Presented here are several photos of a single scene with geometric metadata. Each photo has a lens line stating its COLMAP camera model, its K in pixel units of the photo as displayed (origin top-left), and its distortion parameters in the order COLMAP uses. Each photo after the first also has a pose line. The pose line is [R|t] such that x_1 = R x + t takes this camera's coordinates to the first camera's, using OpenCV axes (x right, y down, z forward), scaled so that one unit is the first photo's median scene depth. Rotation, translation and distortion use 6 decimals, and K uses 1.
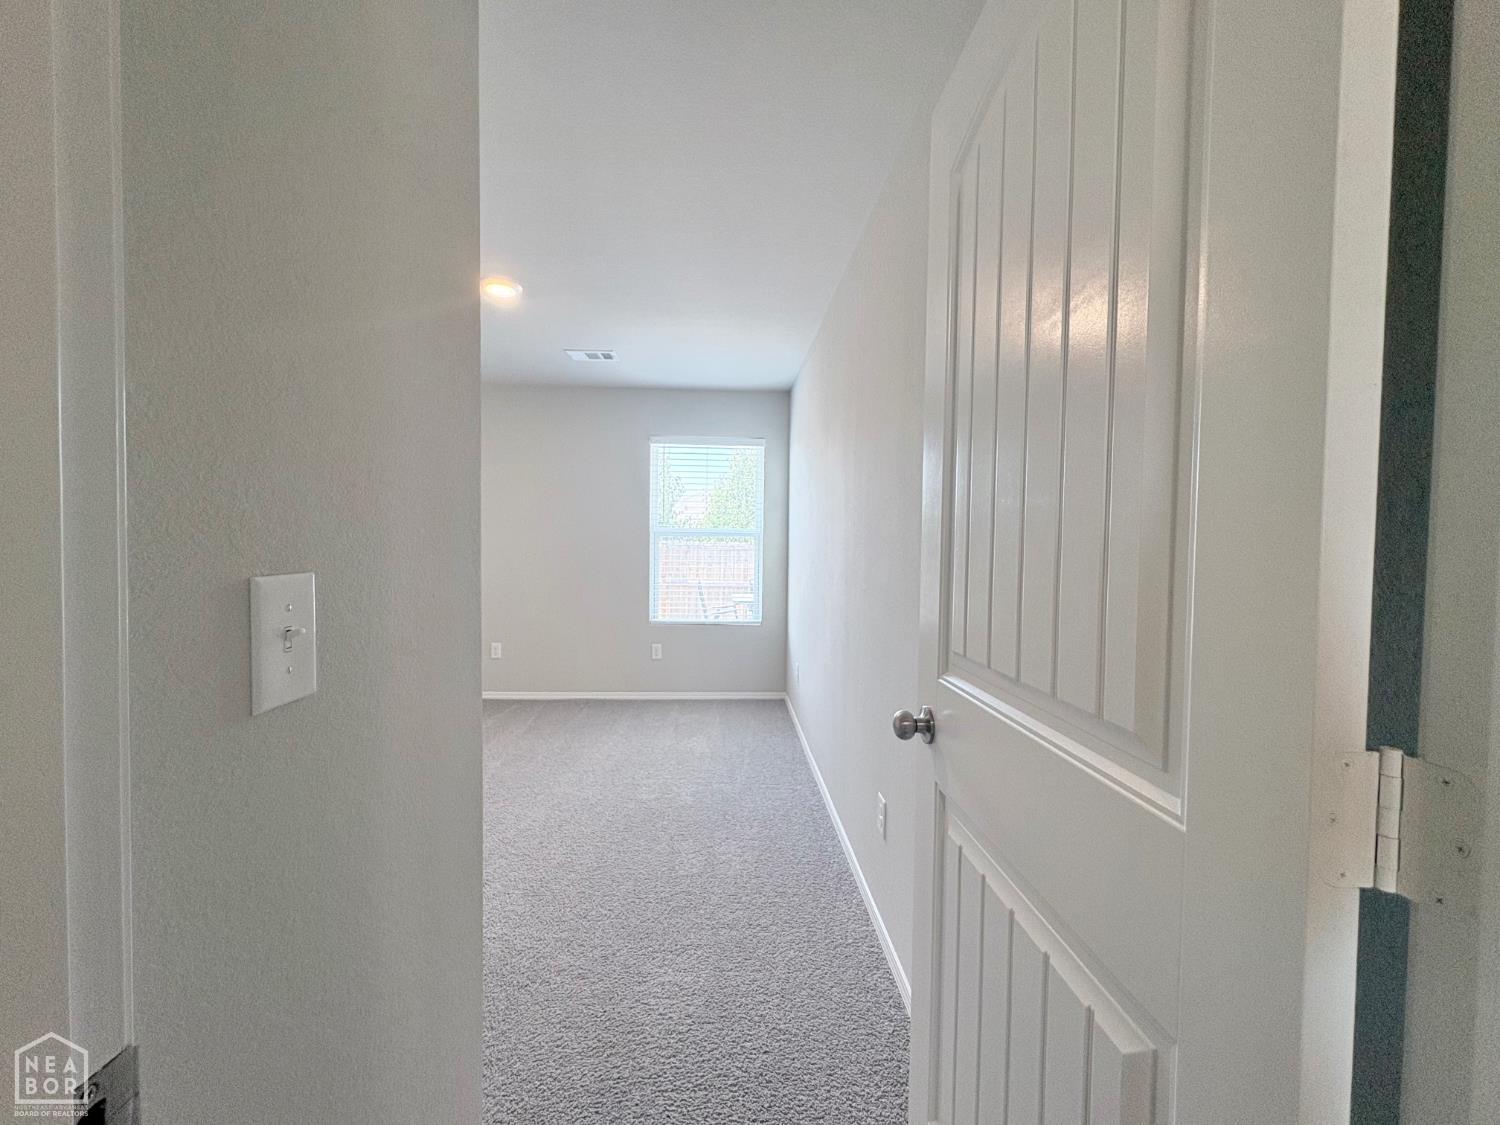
lens RADIAL K [[596.5, 0, 750.4], [0, 596.5, 560.8], [0, 0, 1]] dist [-0.000240, -0.000847]
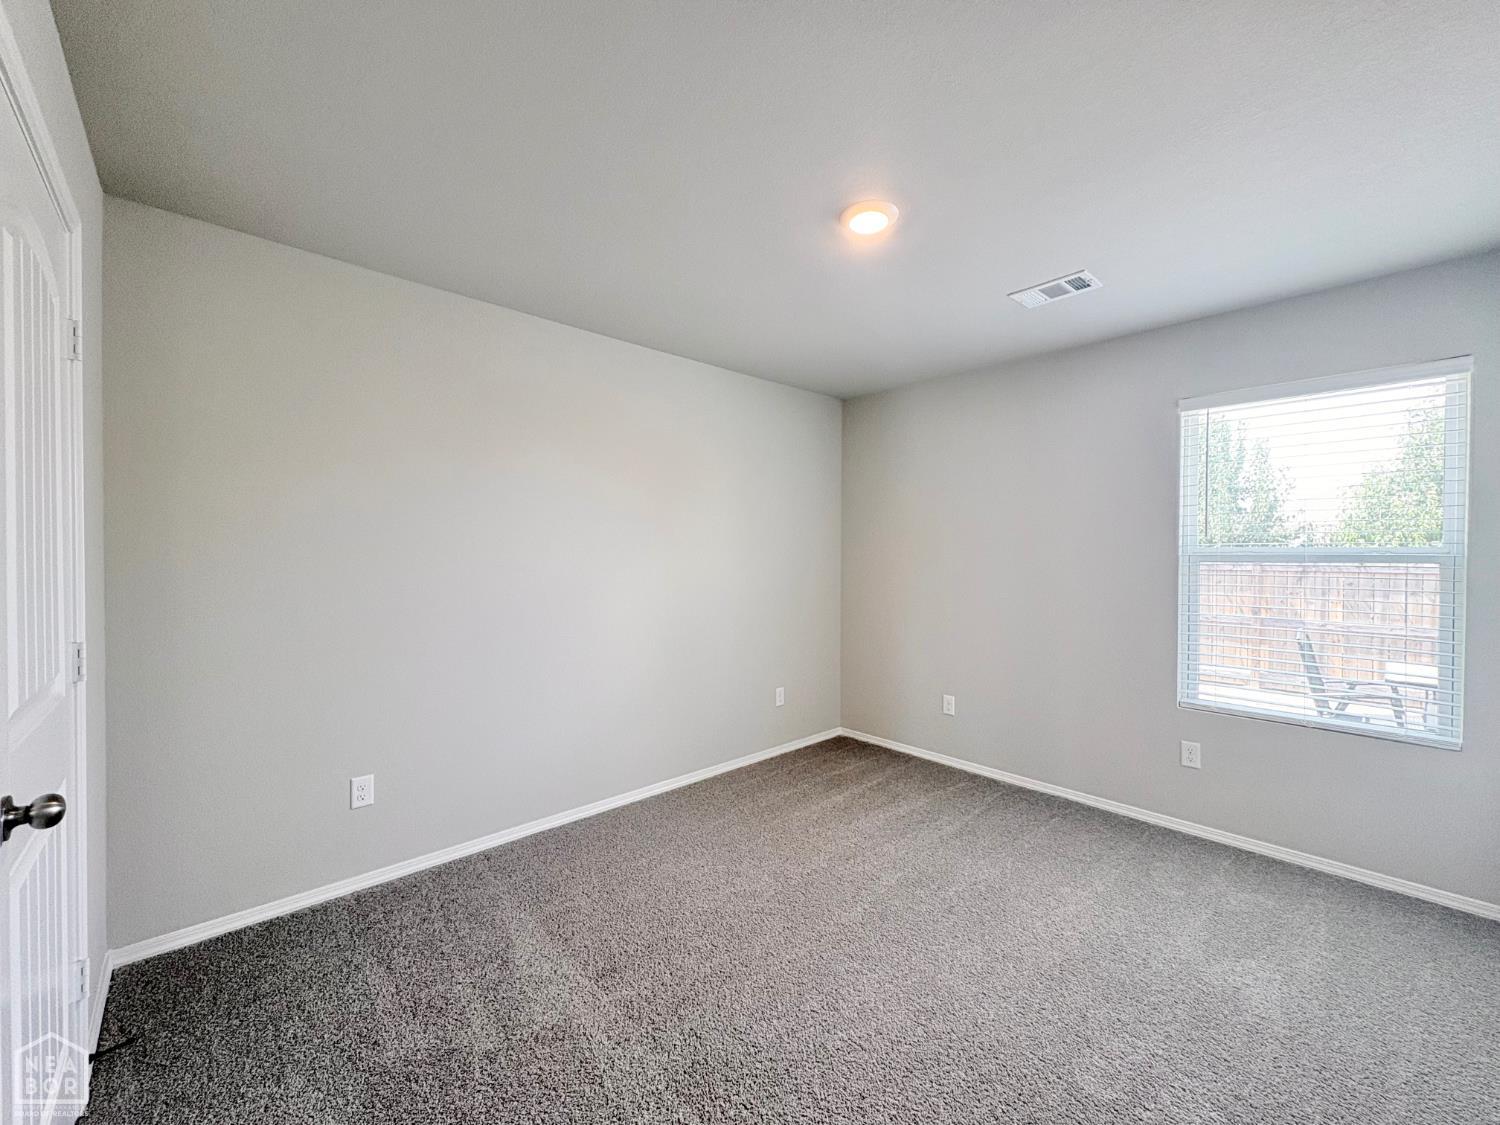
lens RADIAL K [[596.5, 0, 746.6], [0, 596.5, 563.8], [0, 0, 1]] dist [-0.000240, -0.000847]
pose [[0.642077, -0.002296, -0.766637, 0.017257], [-0.015629, 0.999748, -0.016084, -0.024513], [0.766481, 0.022309, 0.641879, 0.282070]]
